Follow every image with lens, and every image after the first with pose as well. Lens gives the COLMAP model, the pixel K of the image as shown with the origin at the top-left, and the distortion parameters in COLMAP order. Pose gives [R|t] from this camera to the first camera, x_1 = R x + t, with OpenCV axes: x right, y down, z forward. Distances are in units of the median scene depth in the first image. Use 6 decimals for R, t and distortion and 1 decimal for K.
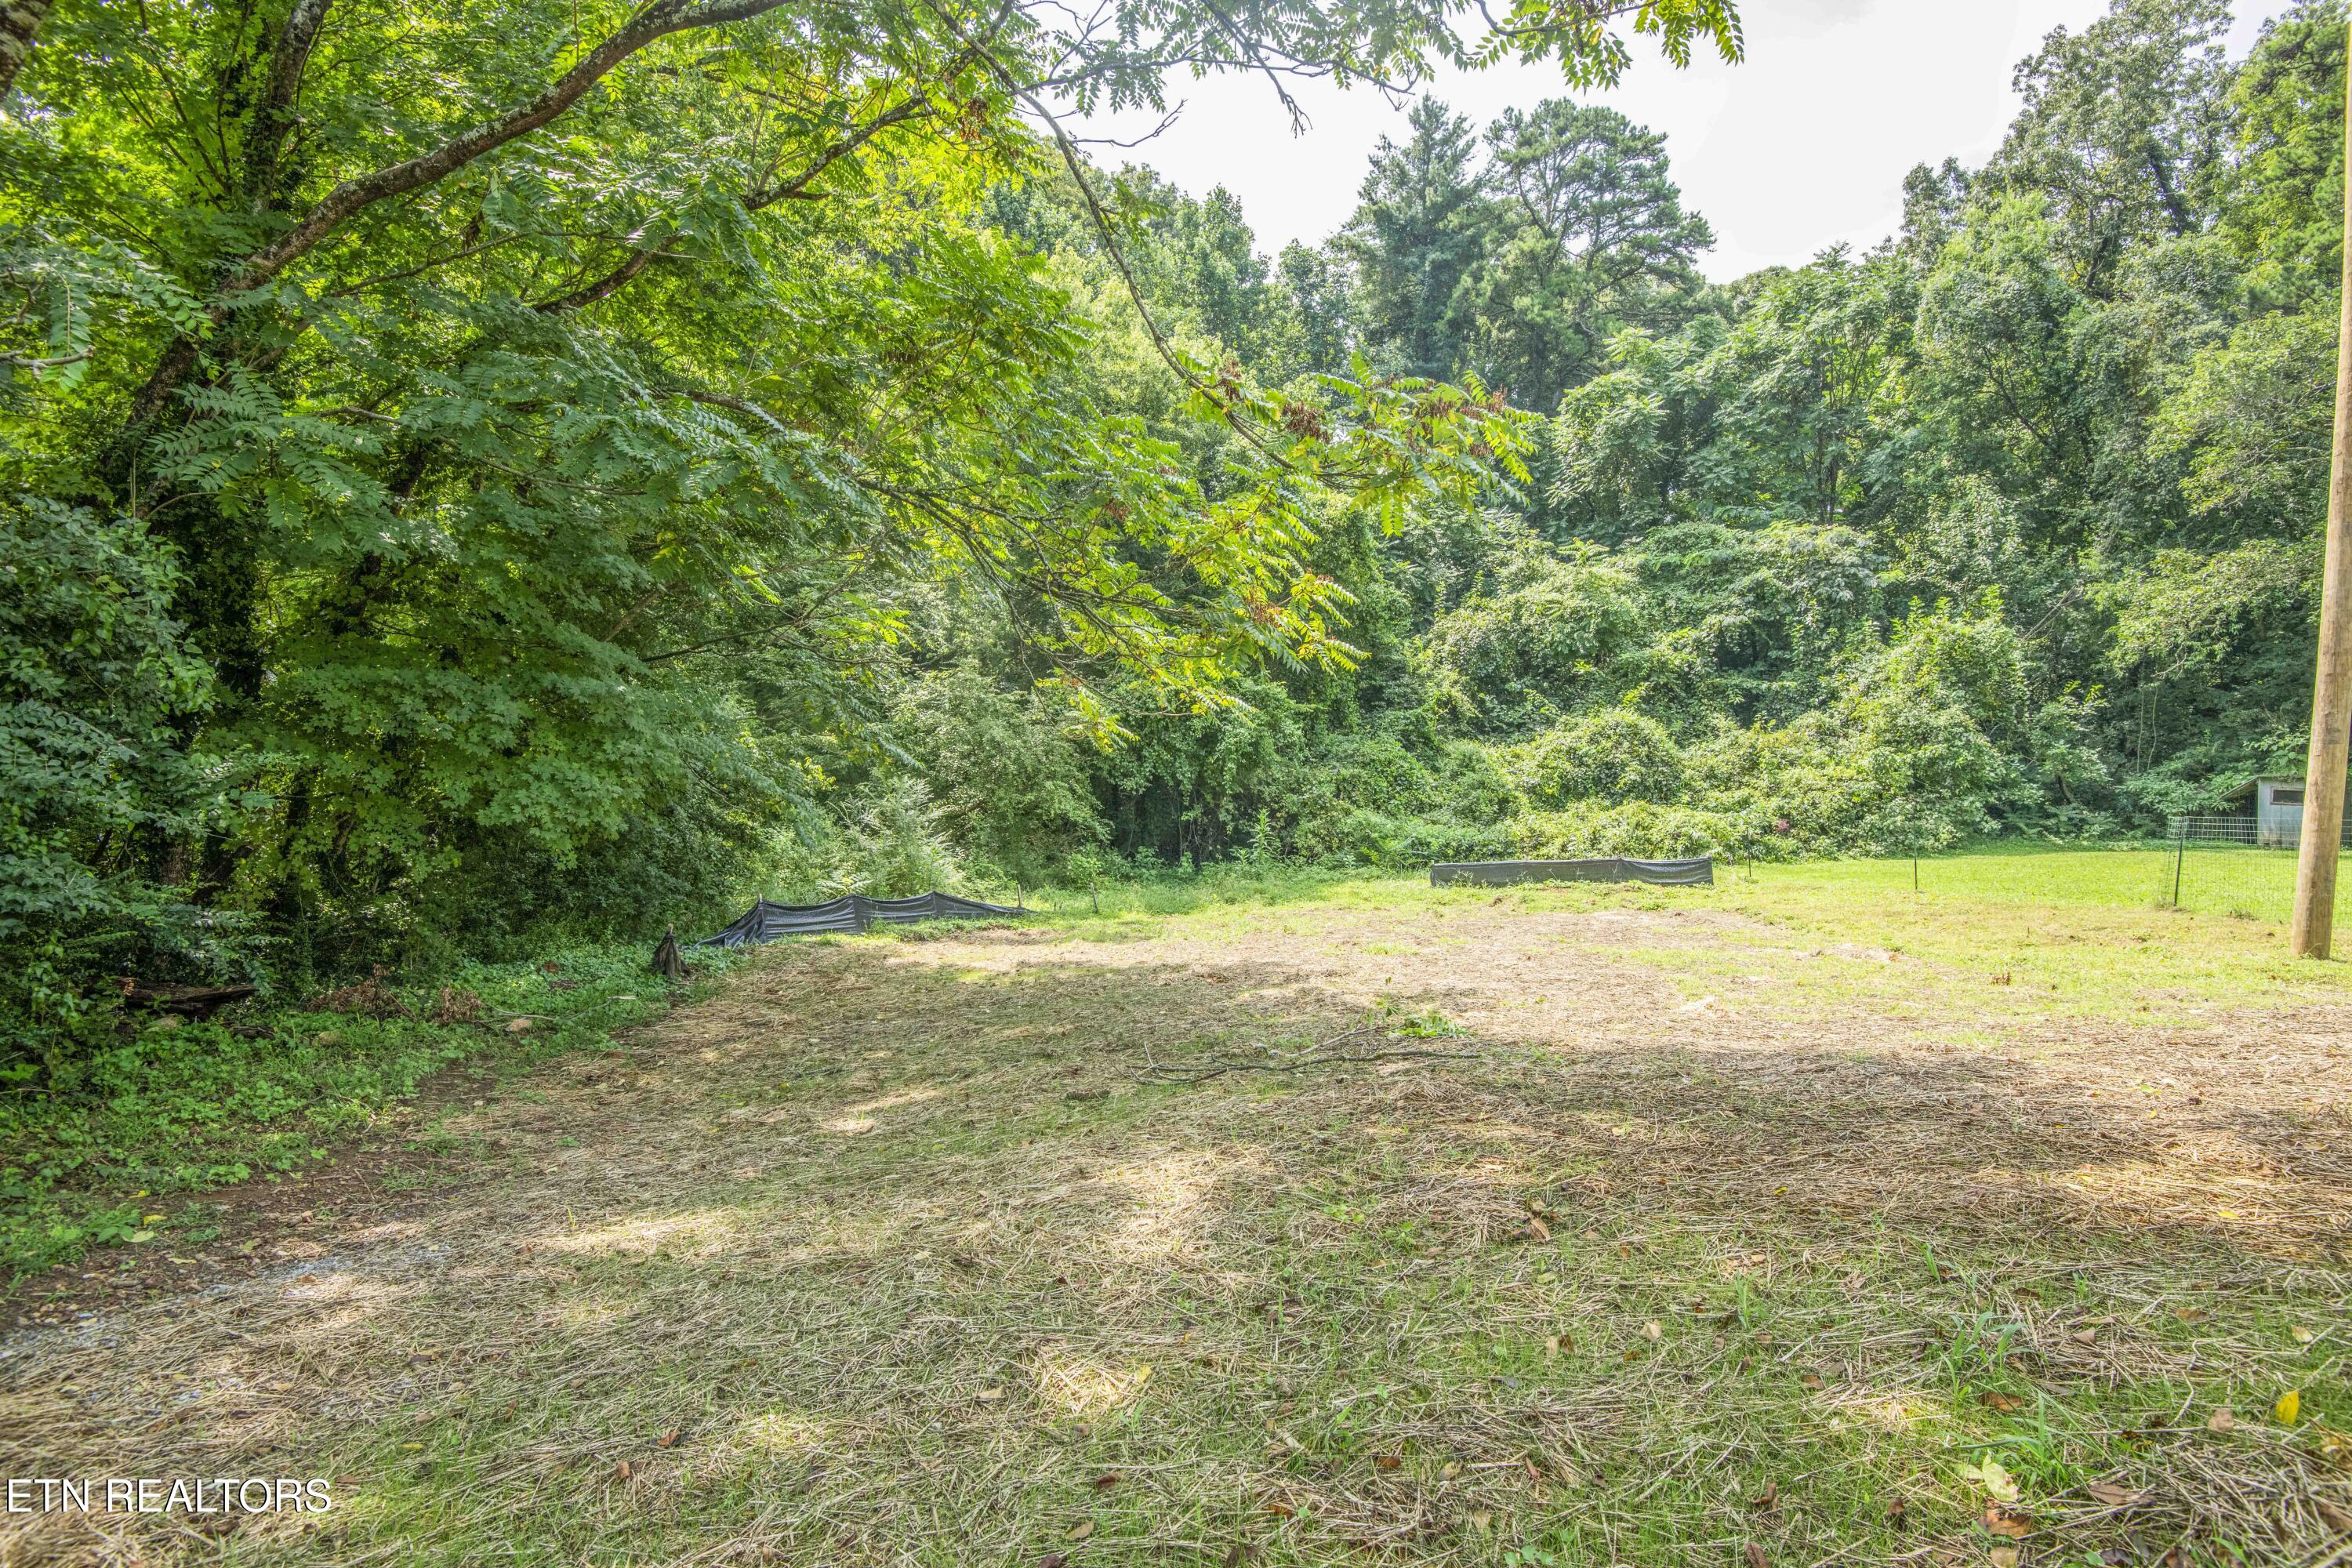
lens RADIAL K [[1085.3, 0, 1173.9], [0, 1085.3, 785.7], [0, 0, 1]] dist [-0.024553, -0.010822]
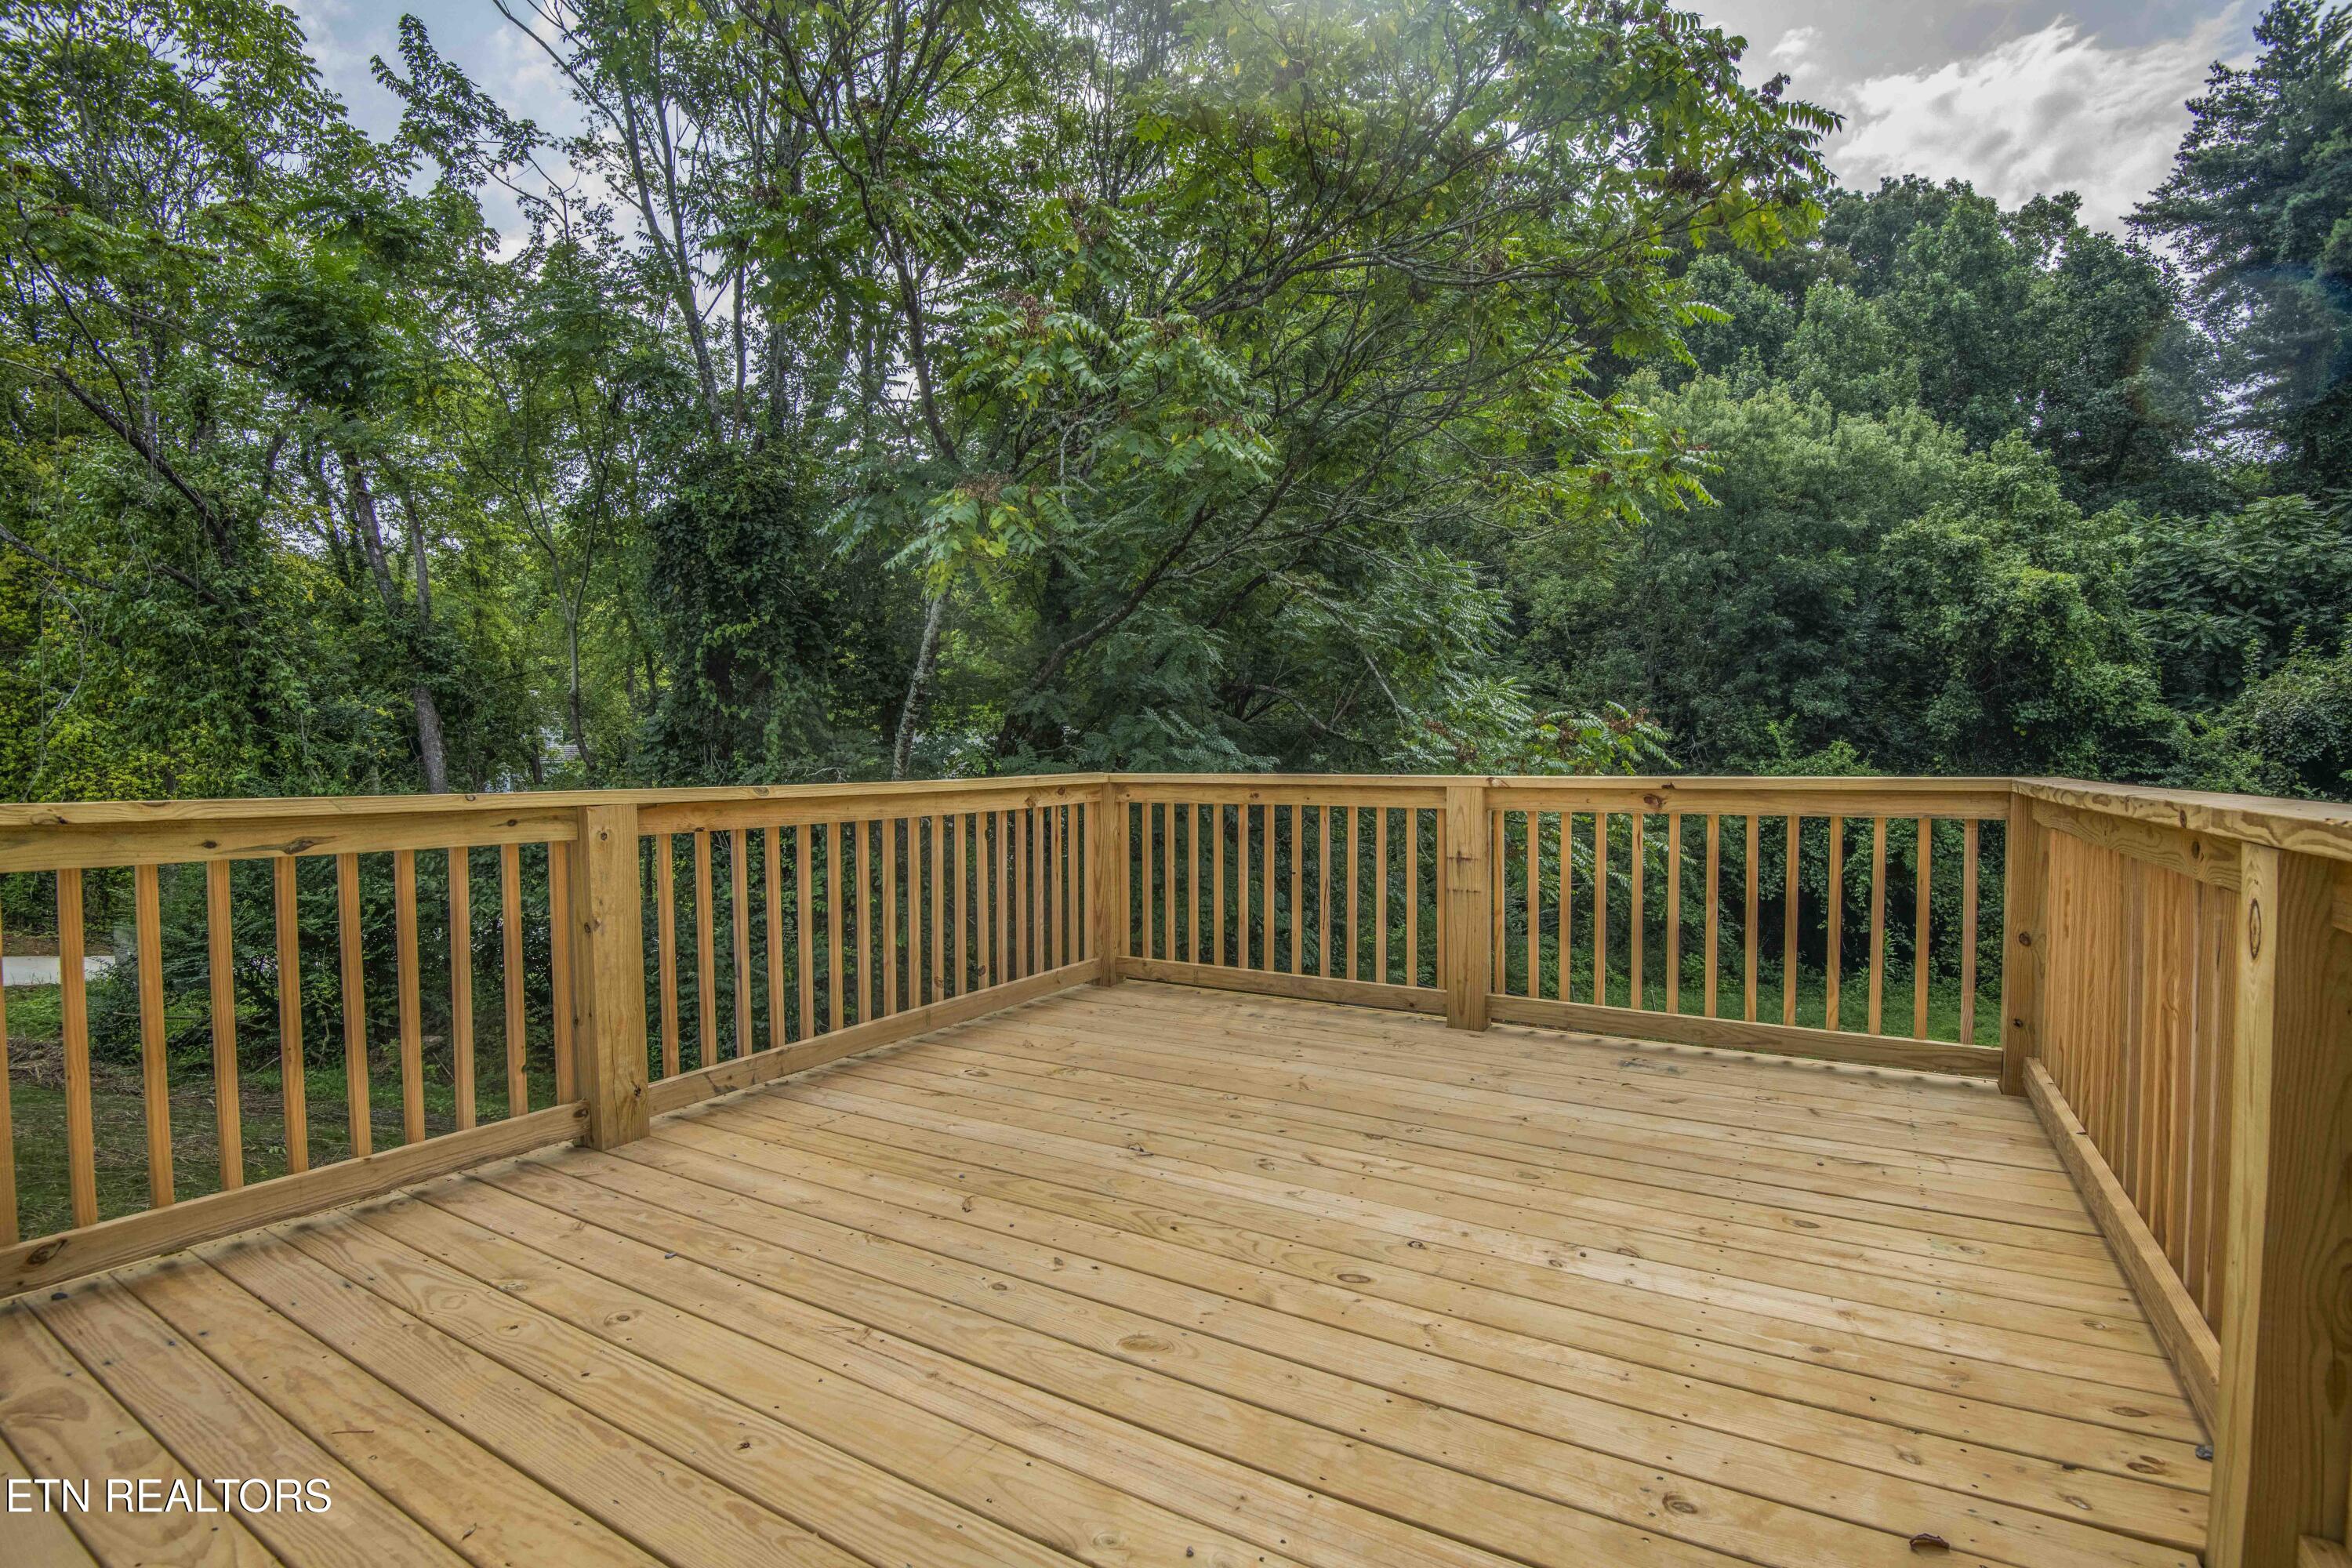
lens RADIAL K [[1085.3, 0, 1191.1], [0, 1085.3, 783.7], [0, 0, 1]] dist [-0.024553, -0.010822]
pose [[0.762754, -0.001118, -0.646687, 0.174718], [-0.023445, 0.999293, -0.029382, -0.049543], [0.646263, 0.037573, 0.762189, -0.096631]]
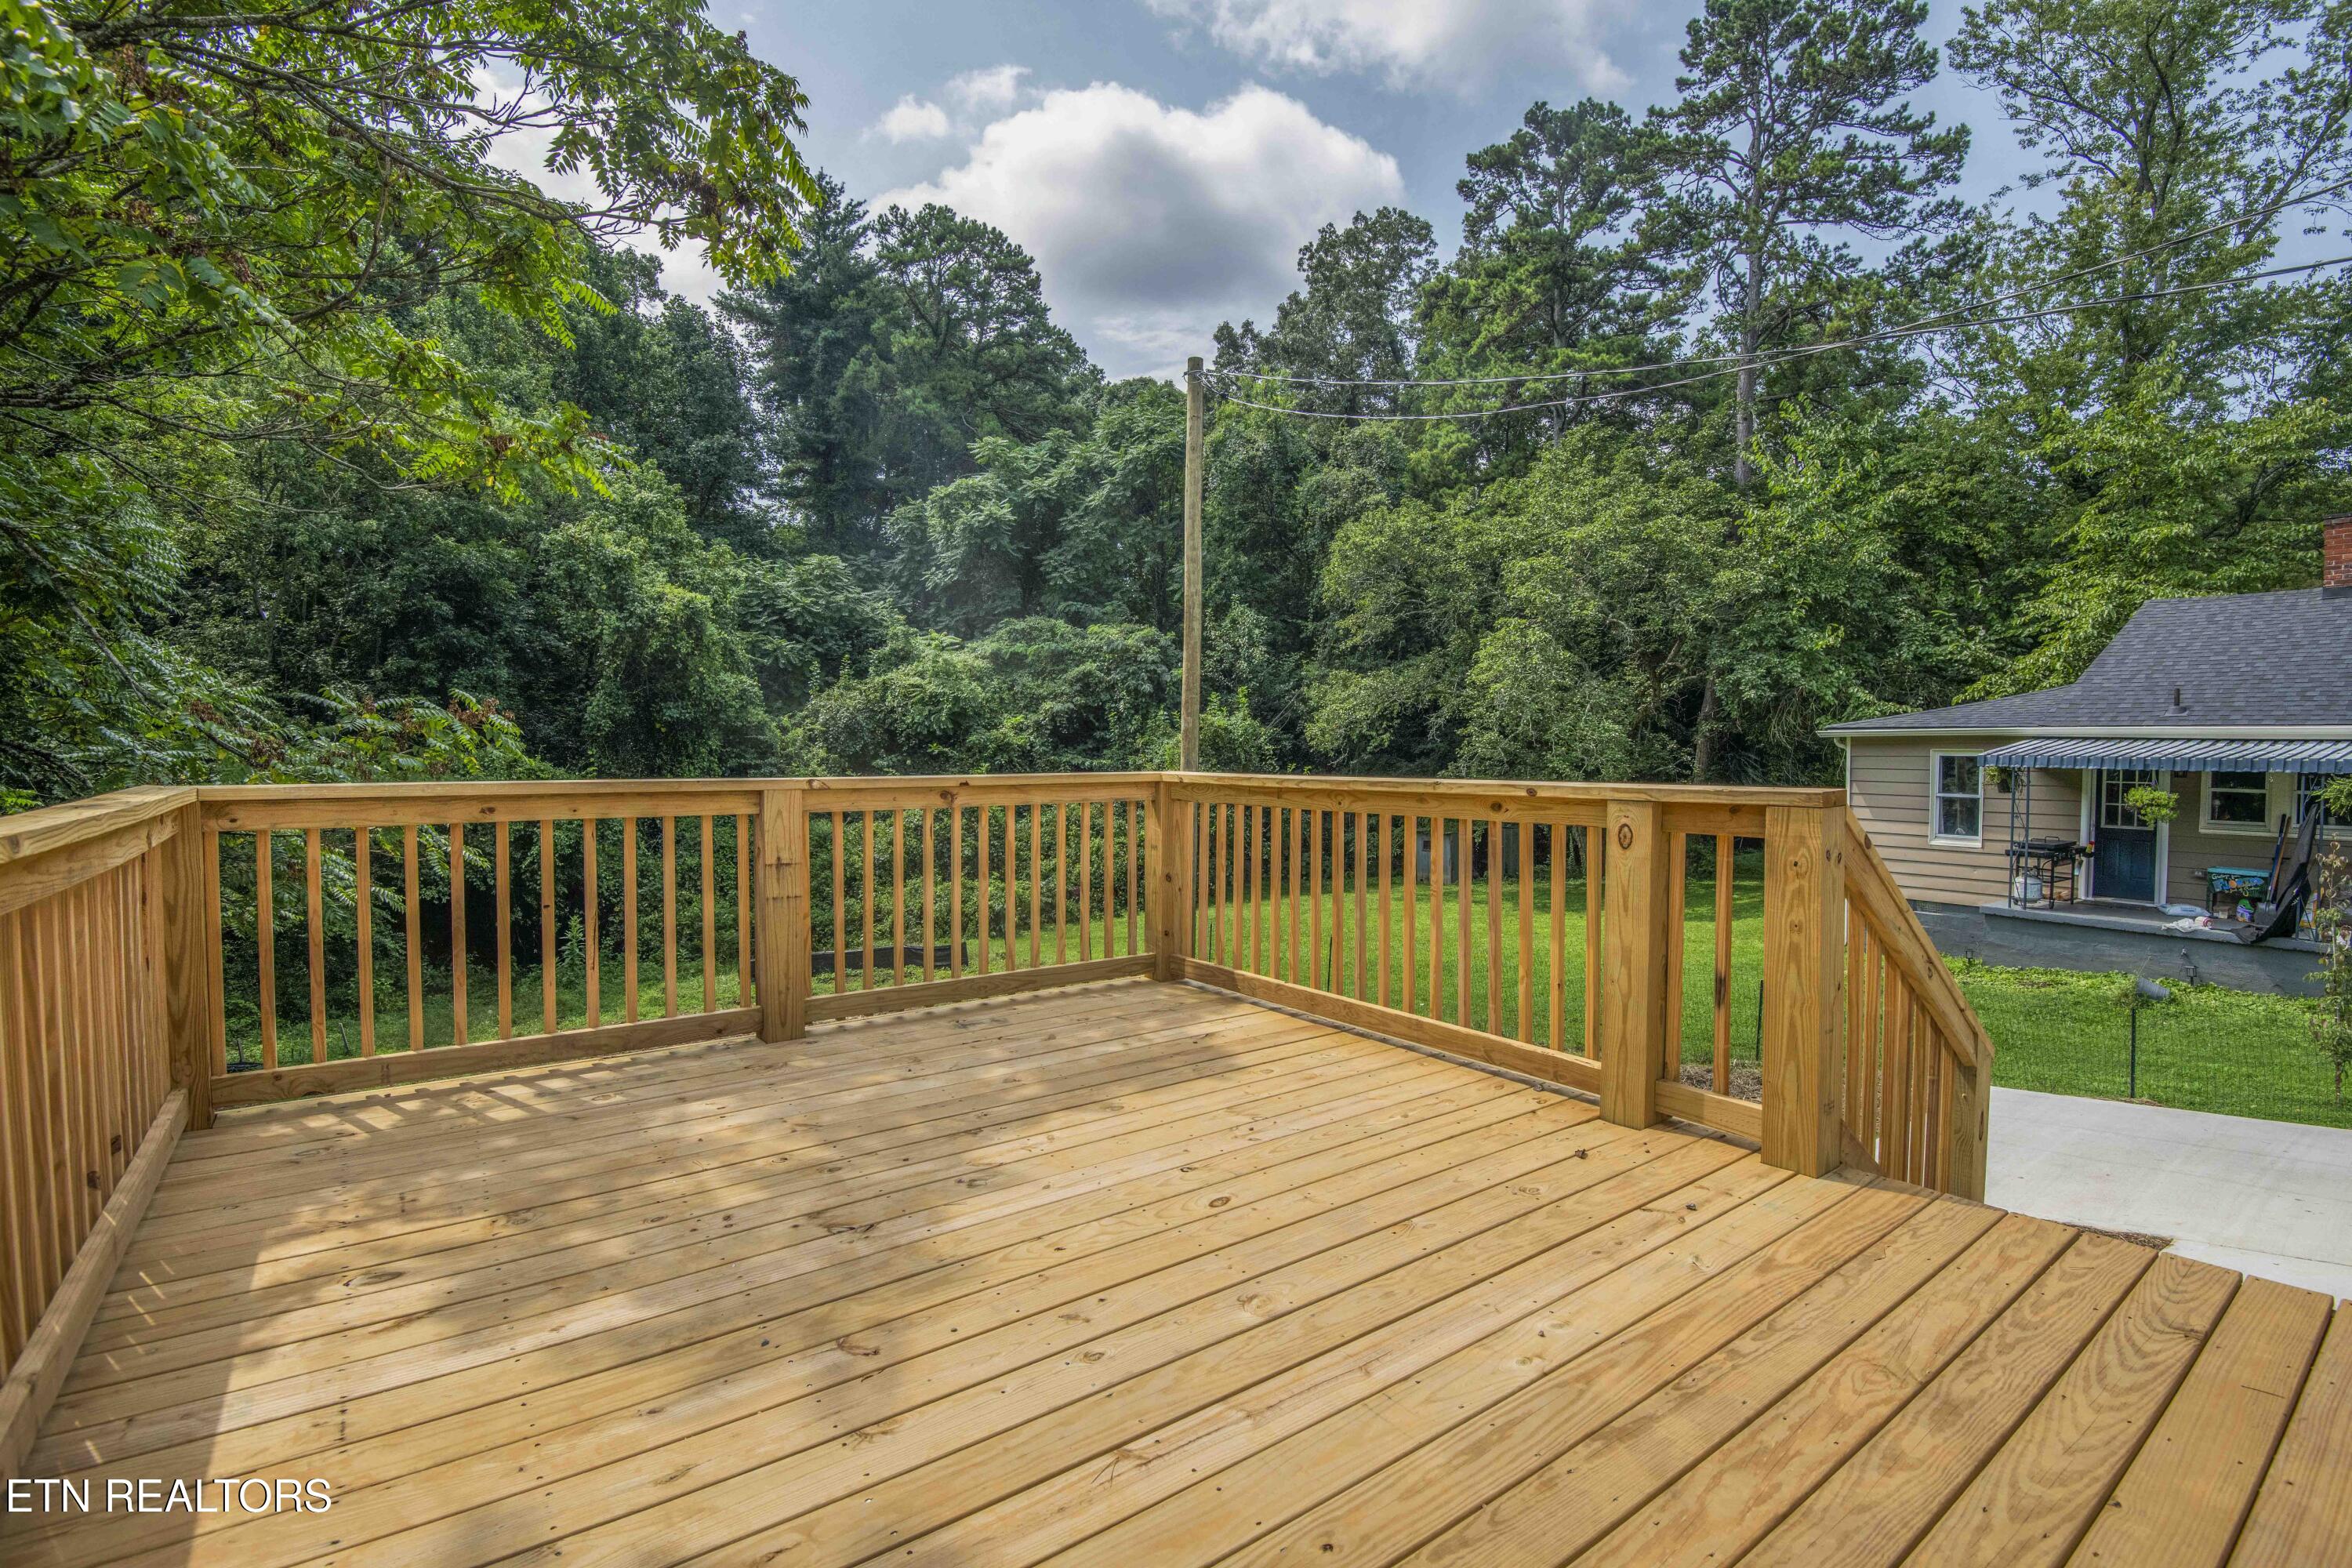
lens RADIAL K [[1085.3, 0, 1188.8], [0, 1085.3, 789.3], [0, 0, 1]] dist [-0.024553, -0.010822]
pose [[0.889969, -0.030120, 0.455025, 0.105882], [0.037907, 0.999249, -0.007997, -0.050883], [-0.454442, 0.024365, 0.890443, -0.107913]]
